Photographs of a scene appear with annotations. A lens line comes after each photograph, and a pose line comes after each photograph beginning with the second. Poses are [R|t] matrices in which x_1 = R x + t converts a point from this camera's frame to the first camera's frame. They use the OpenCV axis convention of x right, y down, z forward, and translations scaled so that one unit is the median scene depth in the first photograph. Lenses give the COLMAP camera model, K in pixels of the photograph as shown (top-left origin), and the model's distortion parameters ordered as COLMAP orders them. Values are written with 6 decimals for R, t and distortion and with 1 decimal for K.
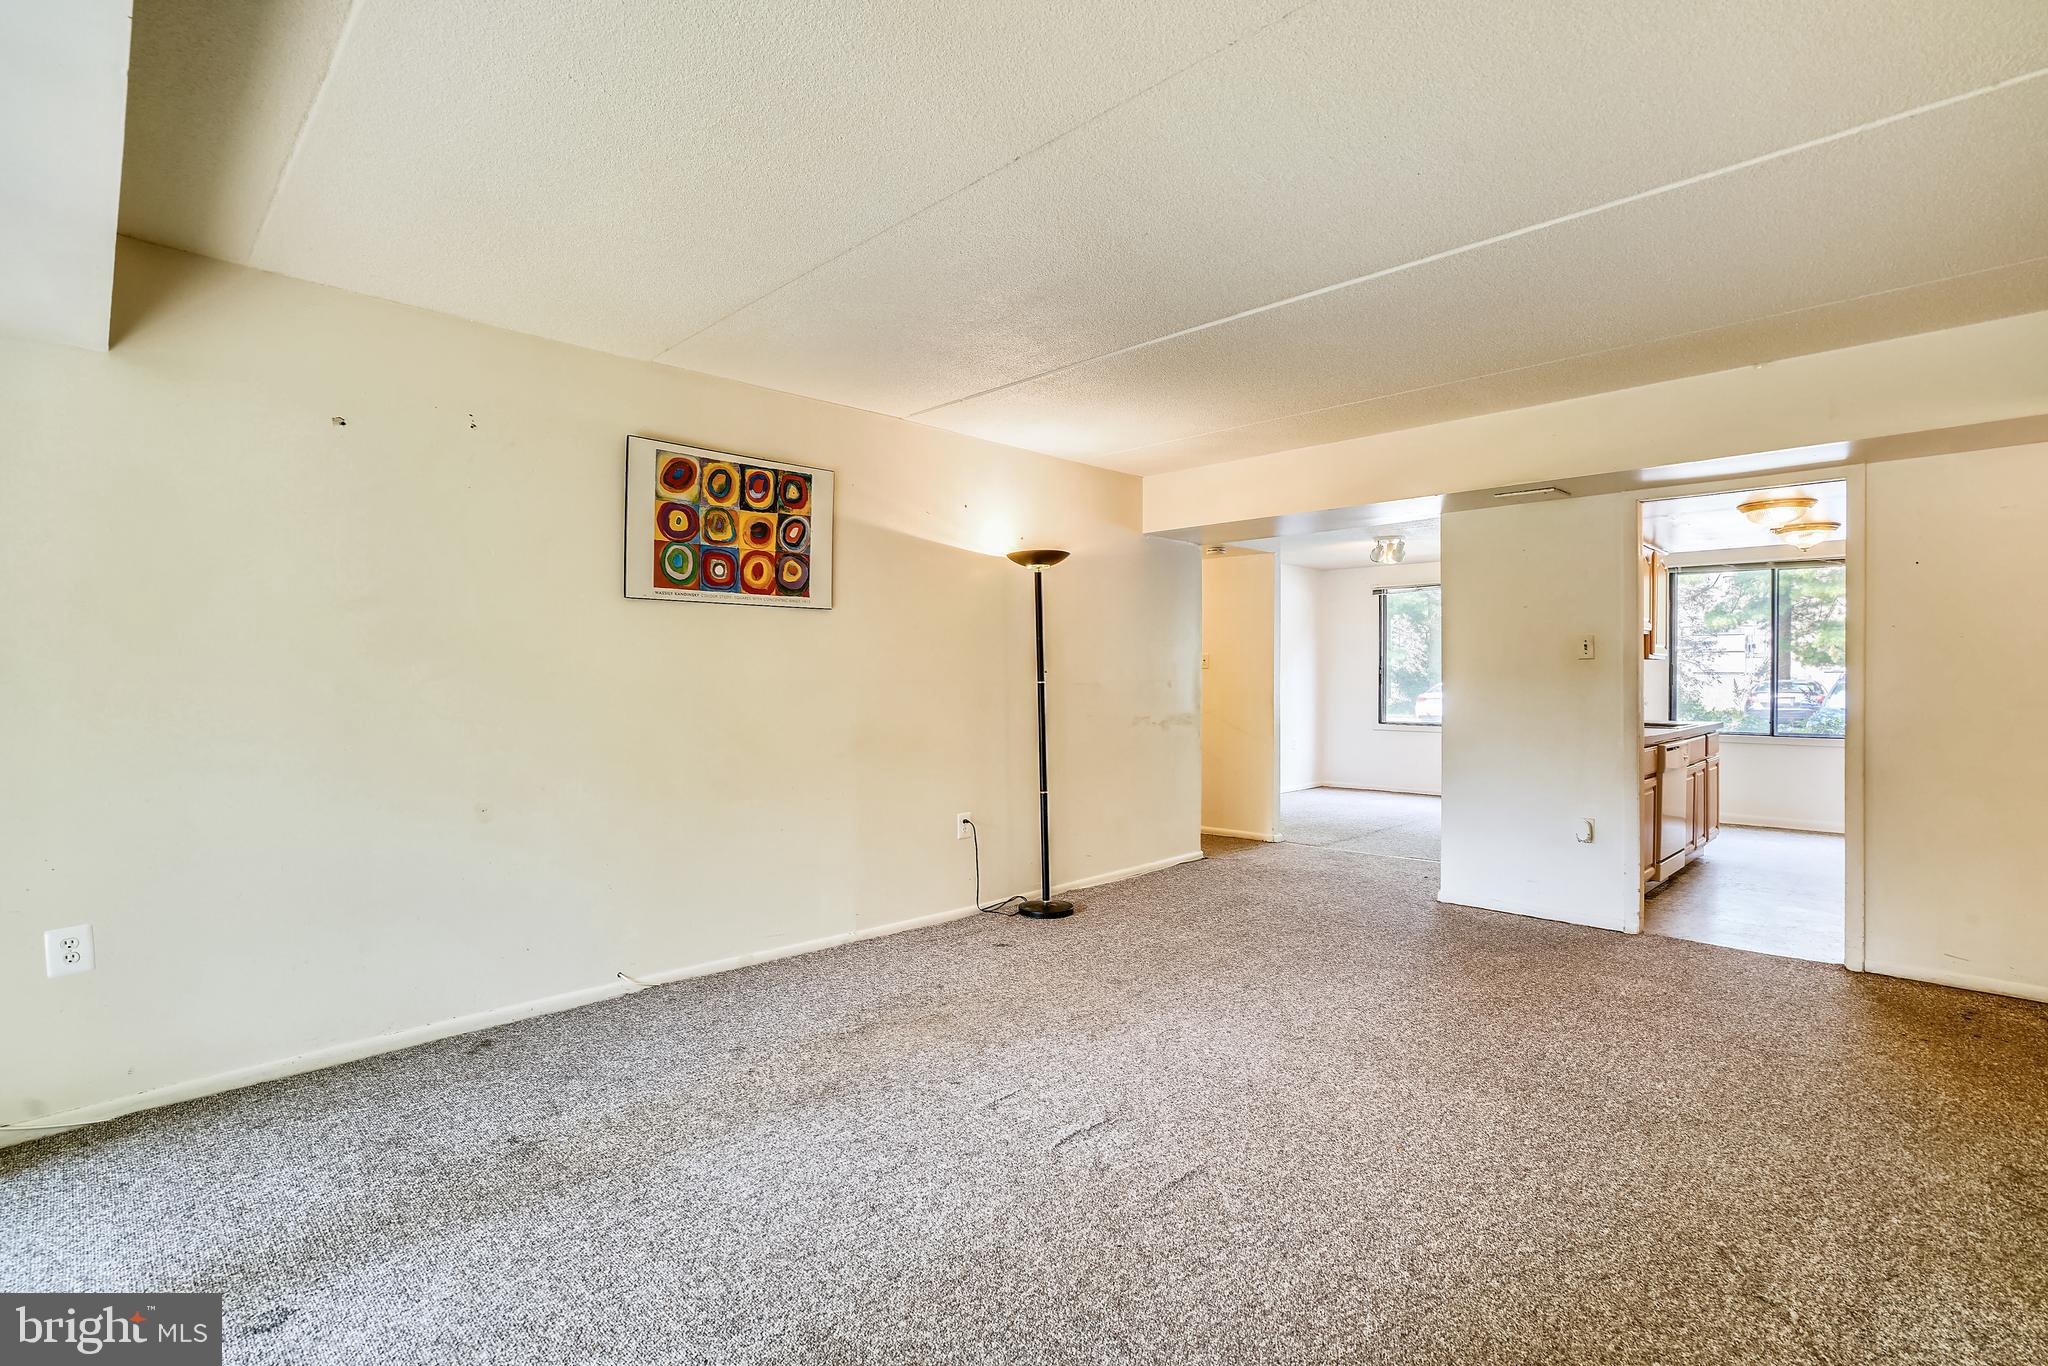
lens RADIAL K [[959.3, 0, 979.5], [0, 959.3, 676.1], [0, 0, 1]] dist [0.001861, 0.005593]
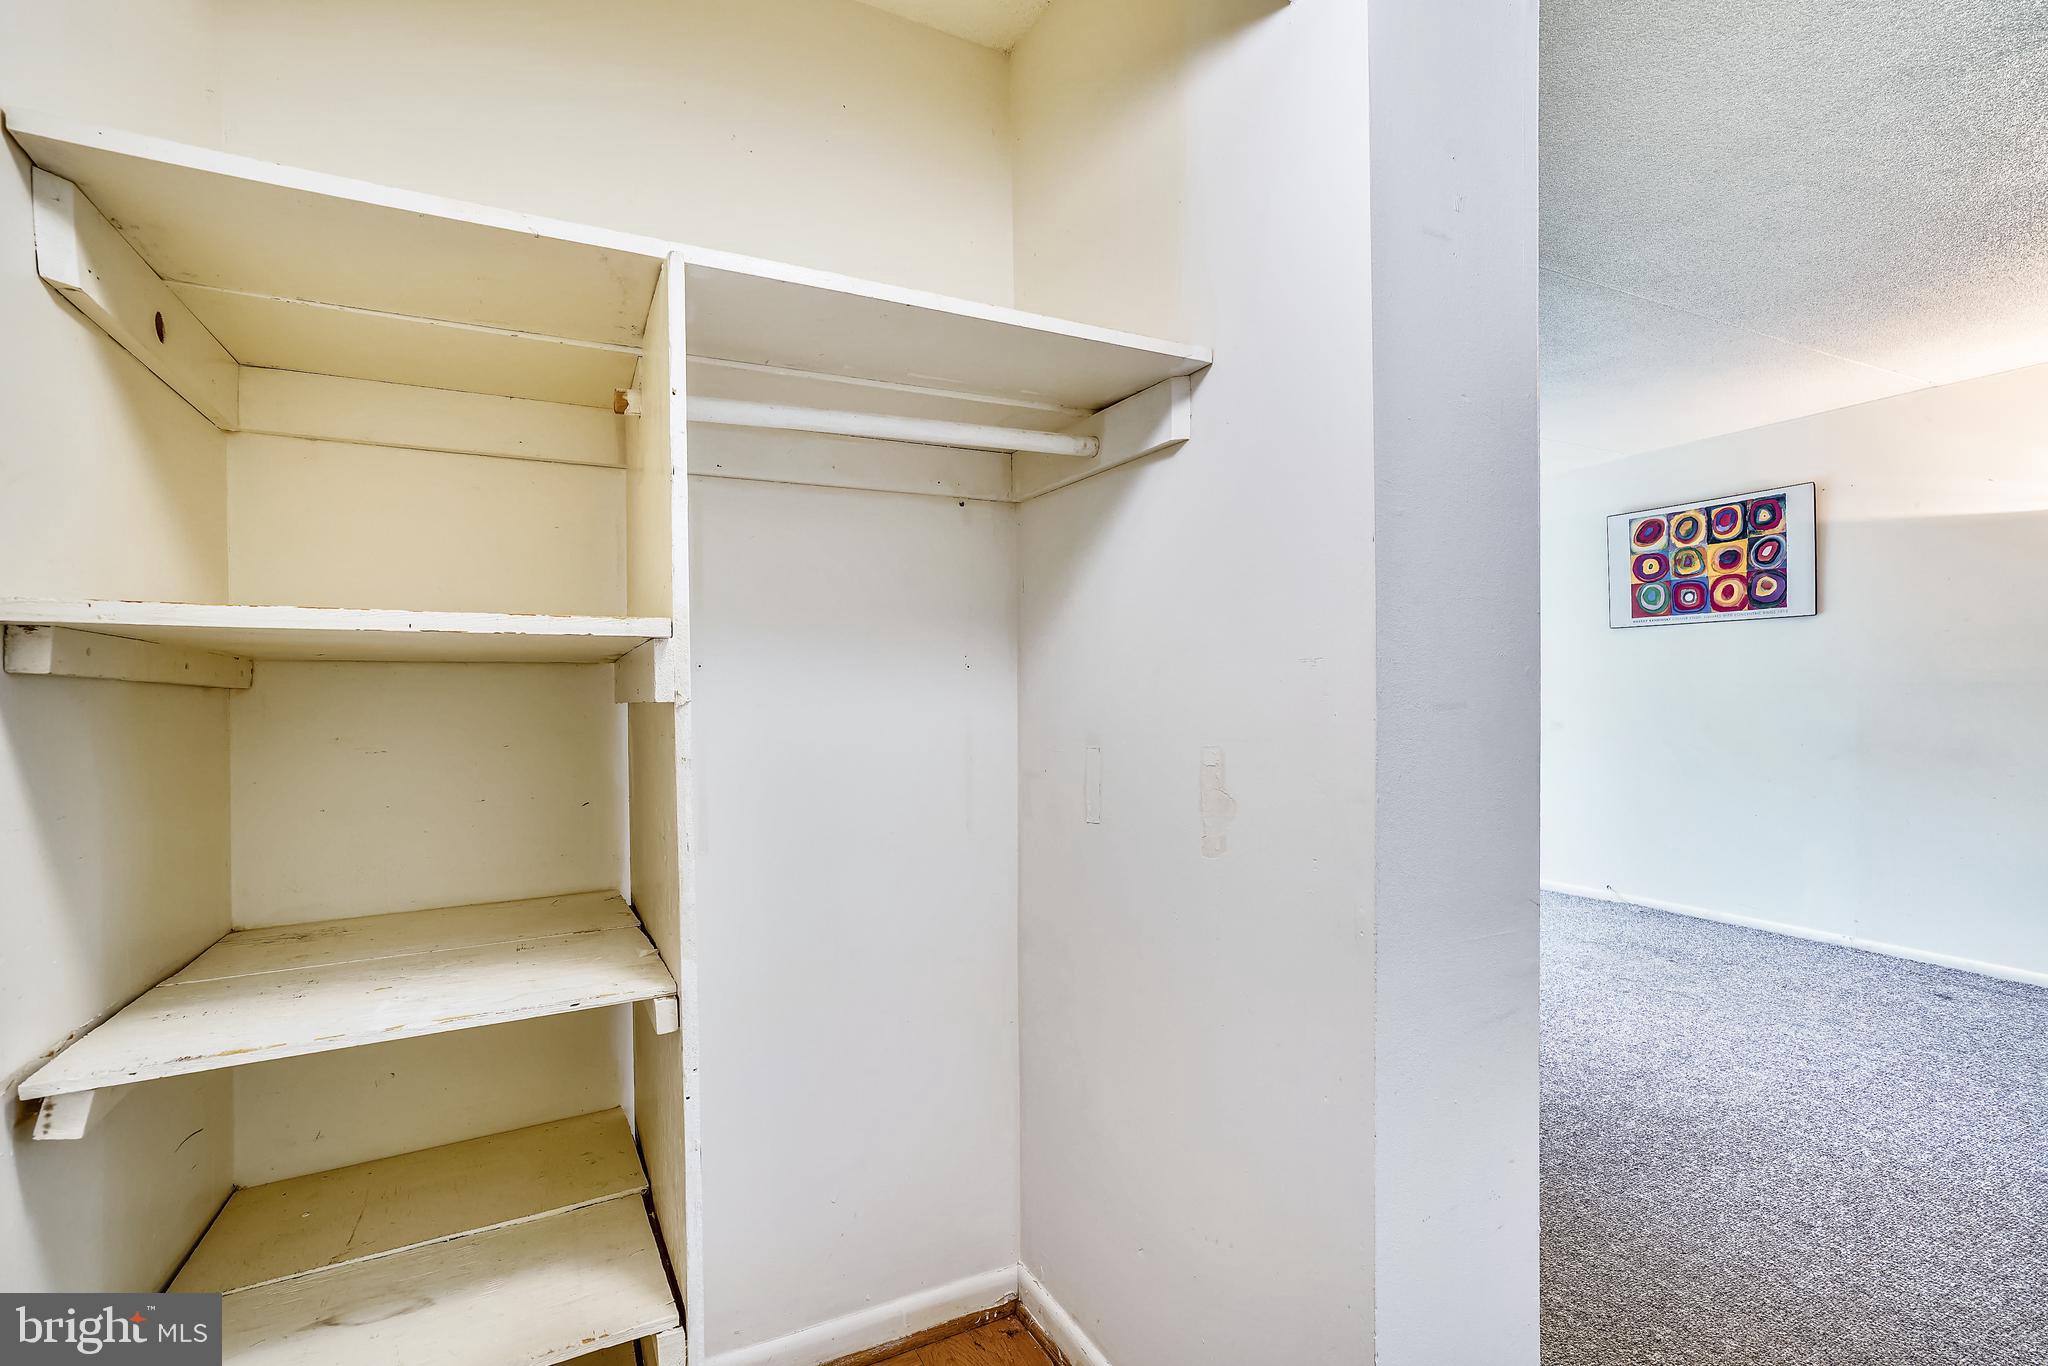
lens RADIAL K [[959.3, 0, 1040.8], [0, 959.3, 697.4], [0, 0, 1]] dist [0.001861, 0.005593]
pose [[-0.253013, 0.011151, -0.967399, 1.109108], [0.011257, 0.999900, 0.008582, 0.000945], [0.967397, -0.008719, -0.253113, 0.468752]]
